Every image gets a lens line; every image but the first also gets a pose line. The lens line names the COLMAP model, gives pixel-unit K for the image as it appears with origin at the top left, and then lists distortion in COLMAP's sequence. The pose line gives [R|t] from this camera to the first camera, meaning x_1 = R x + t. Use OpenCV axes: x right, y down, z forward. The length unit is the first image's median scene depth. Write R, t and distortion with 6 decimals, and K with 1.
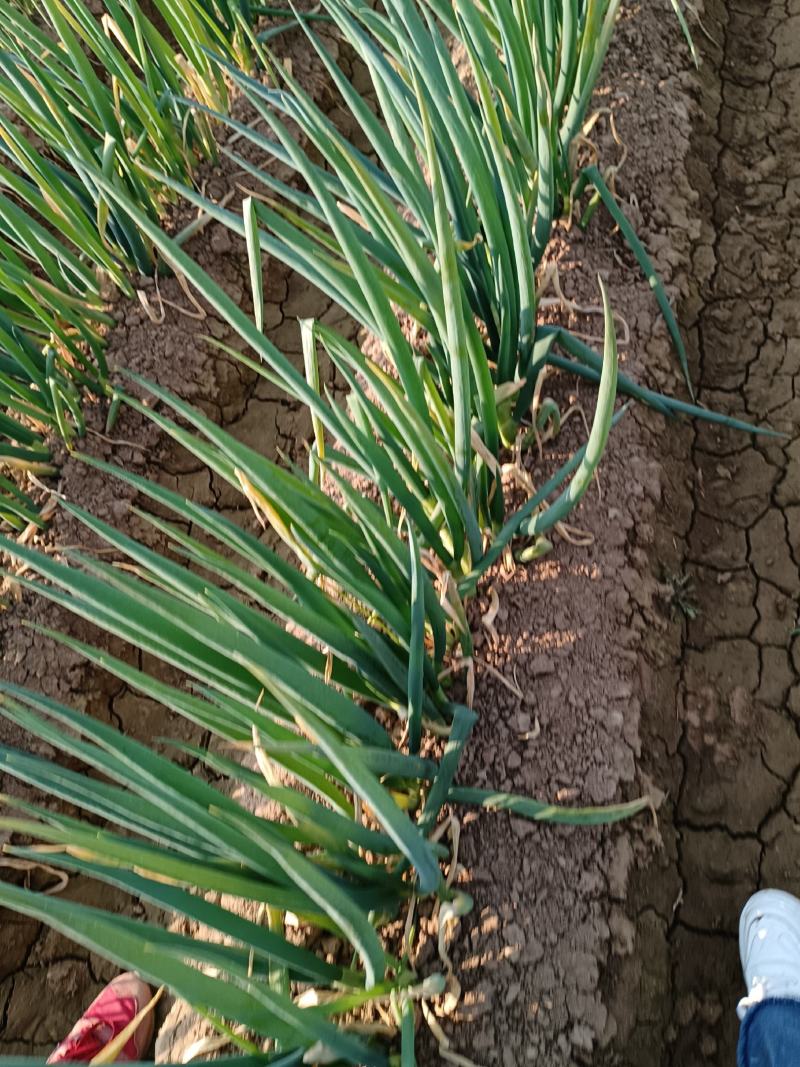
lens RADIAL K [[822.5, 0, 394.1], [0, 822.5, 526.6], [0, 0, 1]] dist [-0.000090, 0.040561]
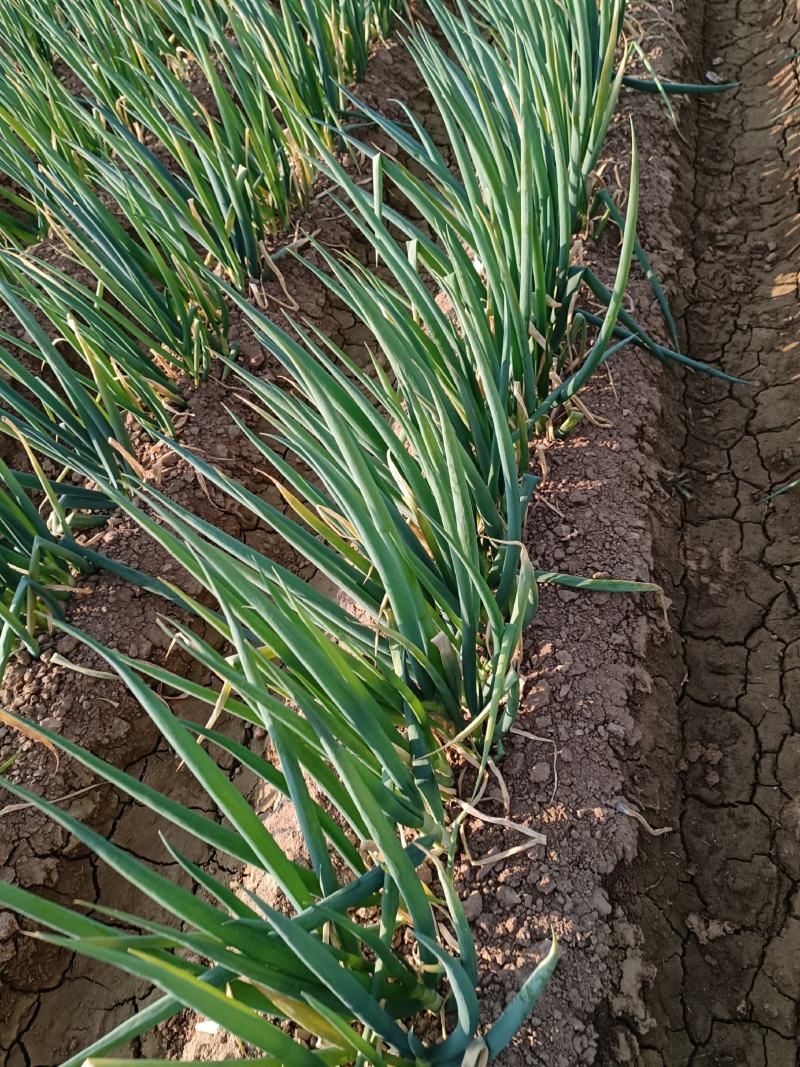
lens RADIAL K [[822.5, 0, 408.2], [0, 822.5, 537.2], [0, 0, 1]] dist [-0.000090, 0.040561]
pose [[0.999232, 0.030058, 0.025141, -0.112811], [-0.025036, 0.983257, -0.180494, 0.430138], [-0.030145, 0.179725, 0.983255, -0.257730]]
